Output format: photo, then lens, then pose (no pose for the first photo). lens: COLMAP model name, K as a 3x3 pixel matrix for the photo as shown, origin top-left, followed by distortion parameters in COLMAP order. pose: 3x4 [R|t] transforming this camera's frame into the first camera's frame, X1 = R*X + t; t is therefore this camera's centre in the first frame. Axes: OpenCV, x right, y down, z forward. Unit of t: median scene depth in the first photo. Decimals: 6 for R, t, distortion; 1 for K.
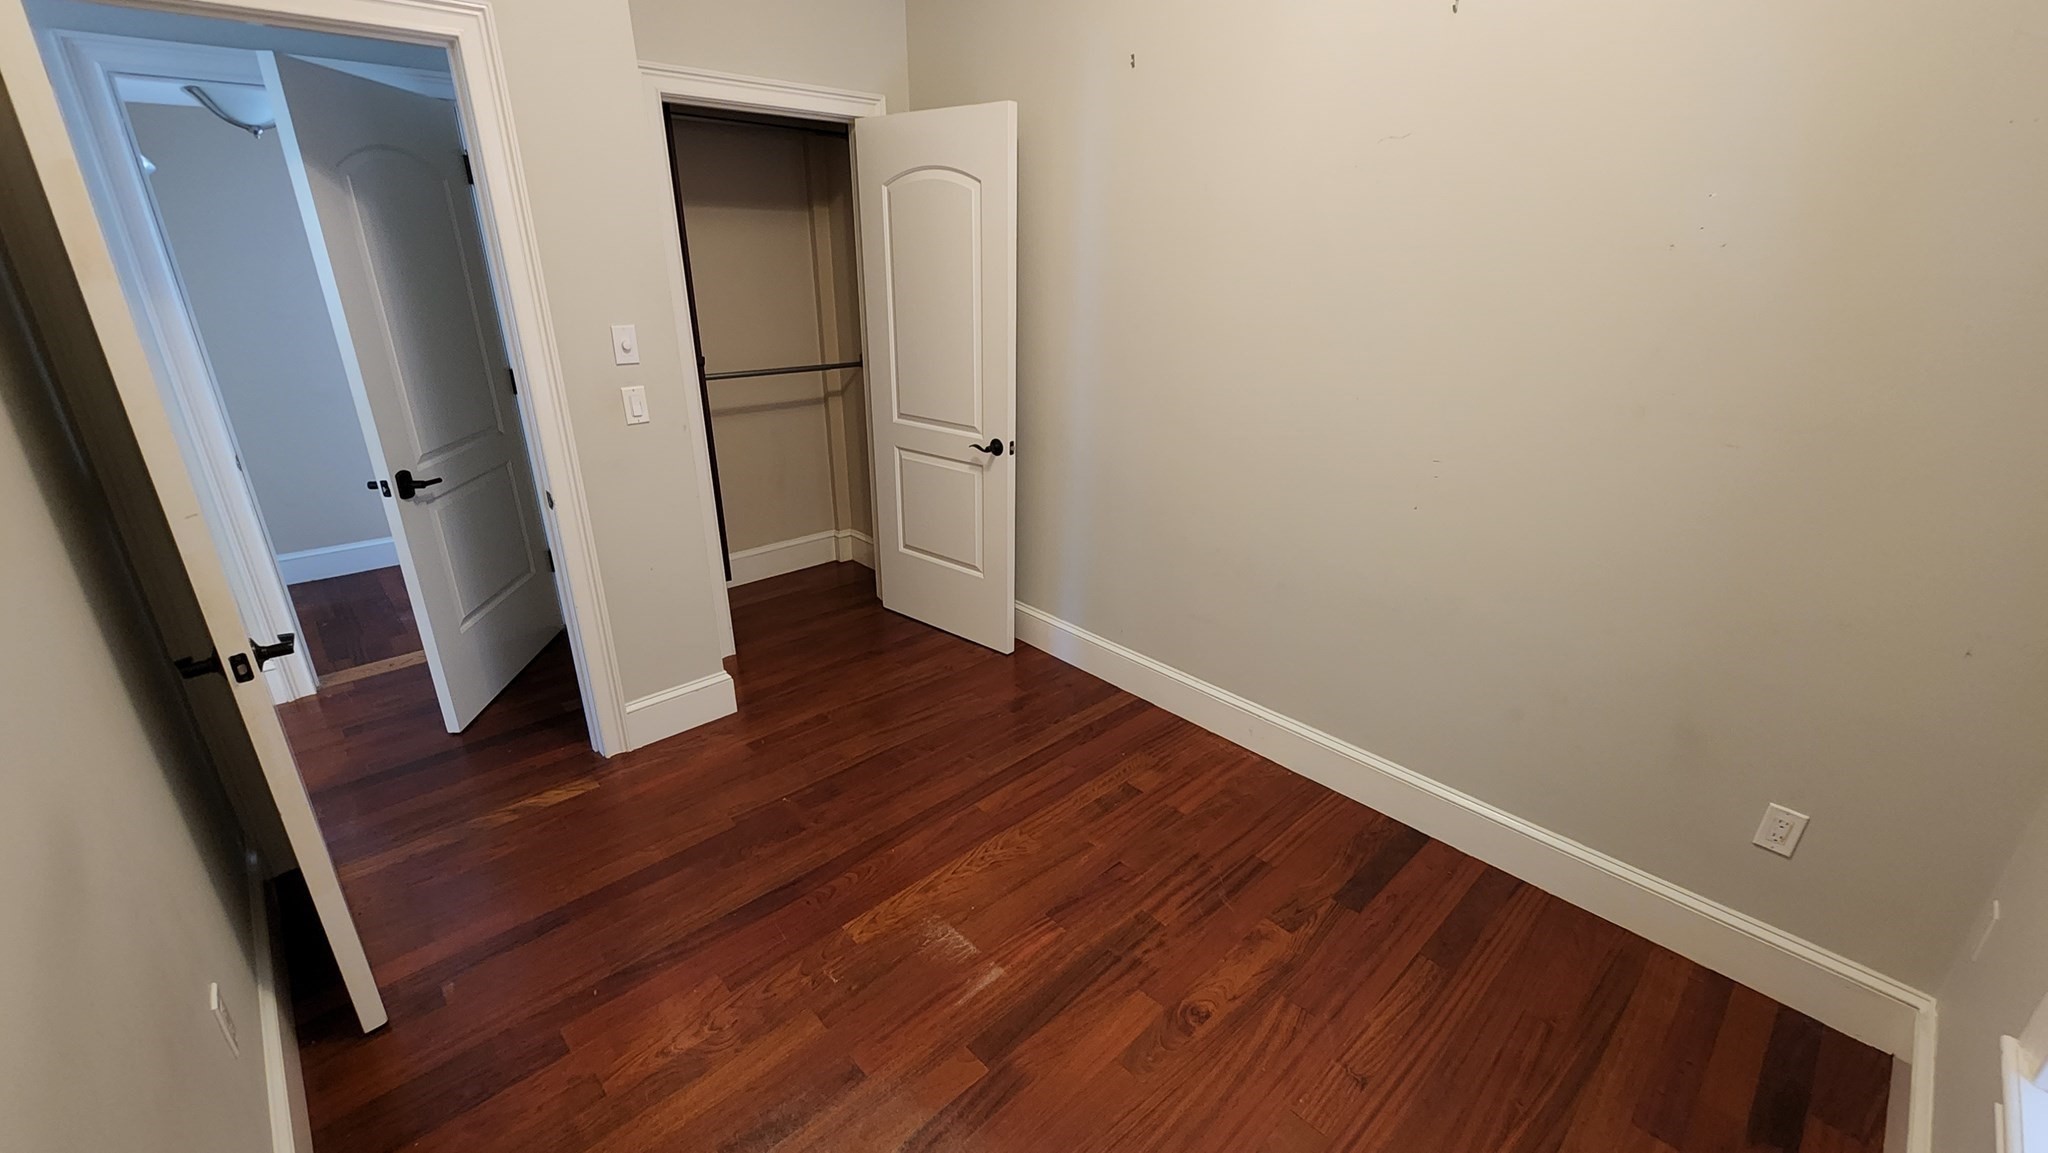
lens RADIAL K [[836.5, 0, 1042.3], [0, 836.5, 575.0], [0, 0, 1]] dist [-0.002945, -0.000053]
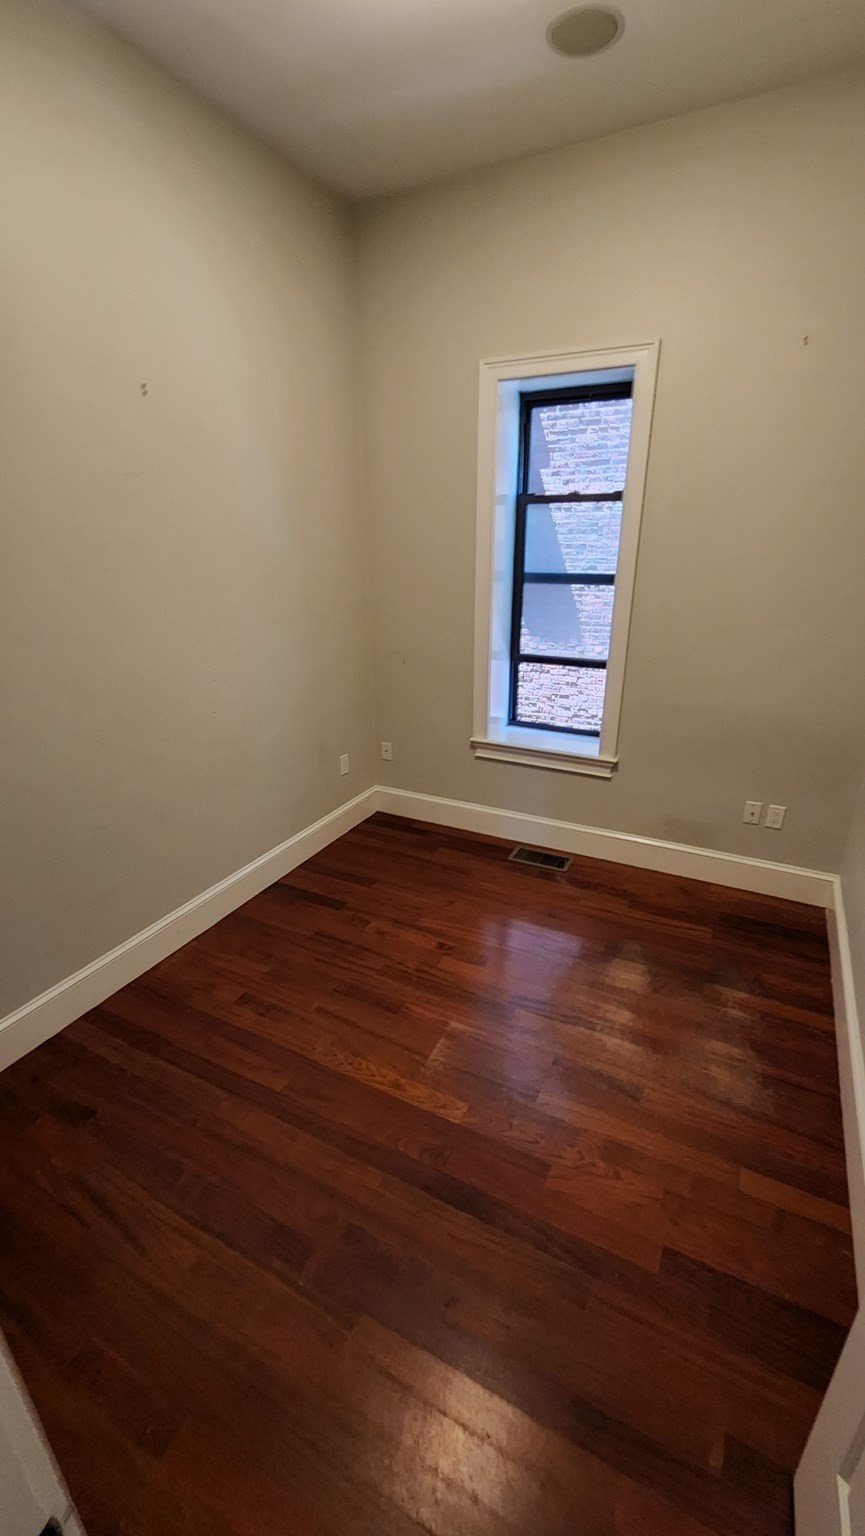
lens RADIAL K [[627.4, 0, 433.4], [0, 627.4, 777.2], [0, 0, 1]] dist [-0.002945, -0.000053]
pose [[-0.317579, -0.353781, 0.879763, -0.818337], [0.350696, 0.818186, 0.455614, -0.397255], [-0.880997, 0.453223, -0.135769, 0.899651]]
